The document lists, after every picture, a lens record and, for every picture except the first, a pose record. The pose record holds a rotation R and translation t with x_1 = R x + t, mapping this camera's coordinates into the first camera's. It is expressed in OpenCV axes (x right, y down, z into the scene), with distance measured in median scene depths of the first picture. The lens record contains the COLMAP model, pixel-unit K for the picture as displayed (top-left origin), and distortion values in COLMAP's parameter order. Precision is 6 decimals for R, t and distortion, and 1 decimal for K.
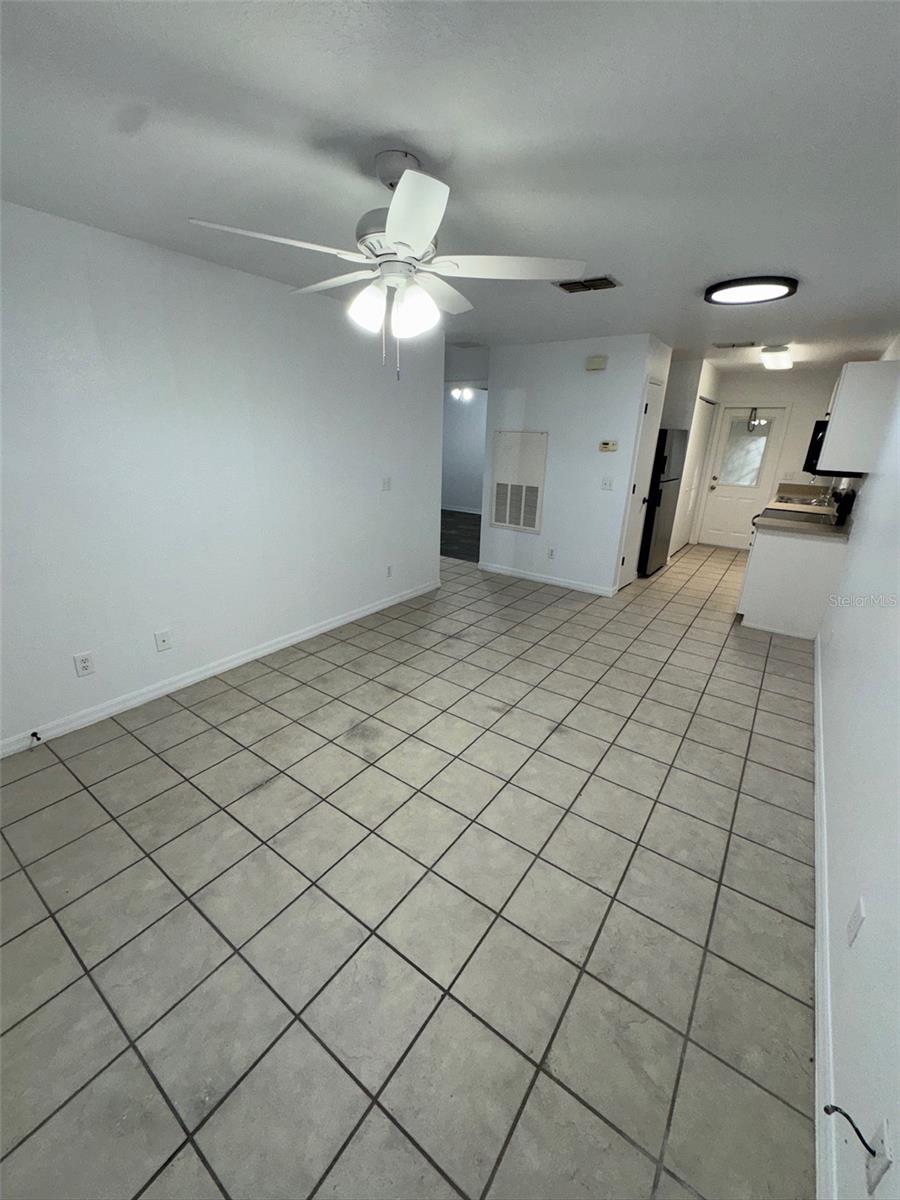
lens RADIAL K [[480.2, 0, 451.3], [0, 480.2, 600.2], [0, 0, 1]] dist [0.001981, -0.000875]
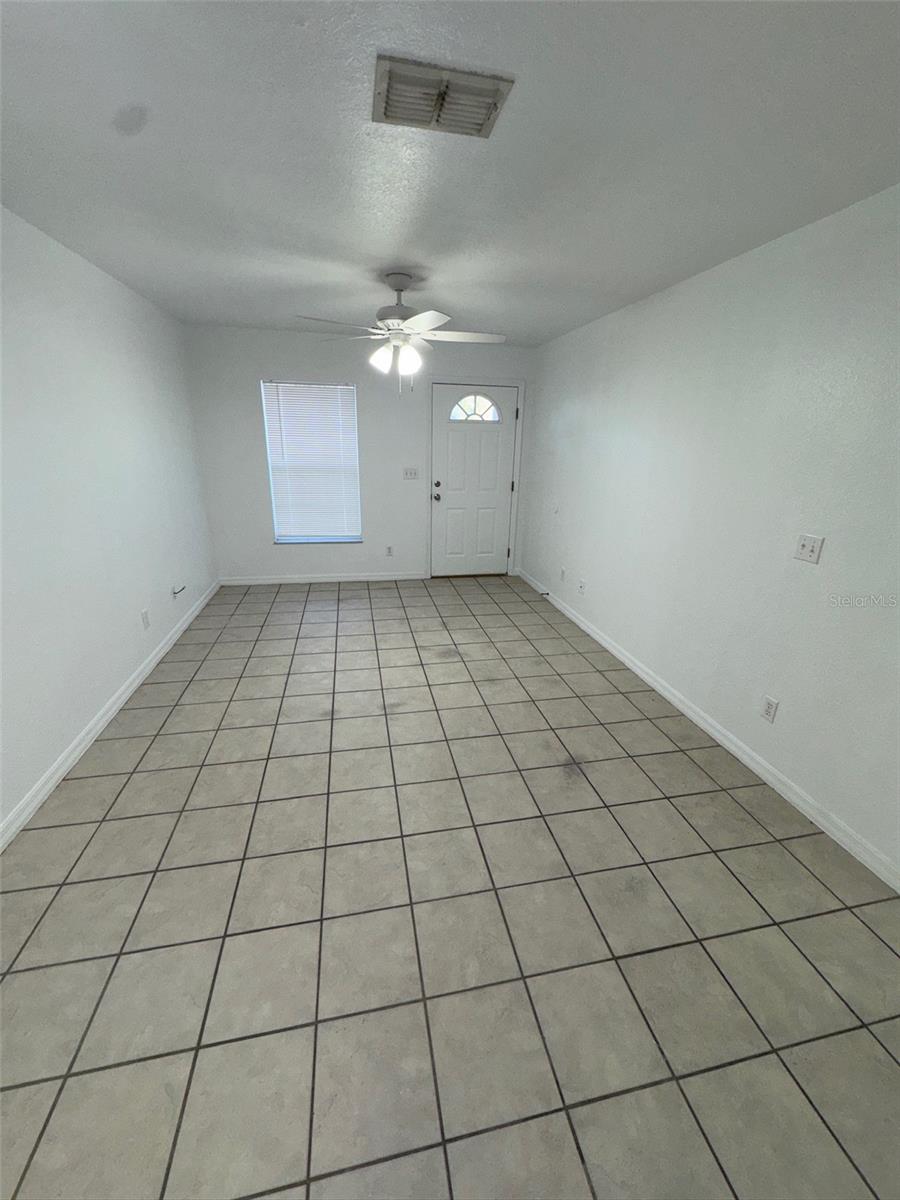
lens RADIAL K [[480.2, 0, 451.9], [0, 480.2, 599.1], [0, 0, 1]] dist [0.001981, -0.000875]
pose [[-0.677857, 0.194829, -0.708909, 0.727866], [-0.285631, 0.818710, 0.498126, -0.519486], [0.677440, 0.540144, -0.499319, 1.561111]]
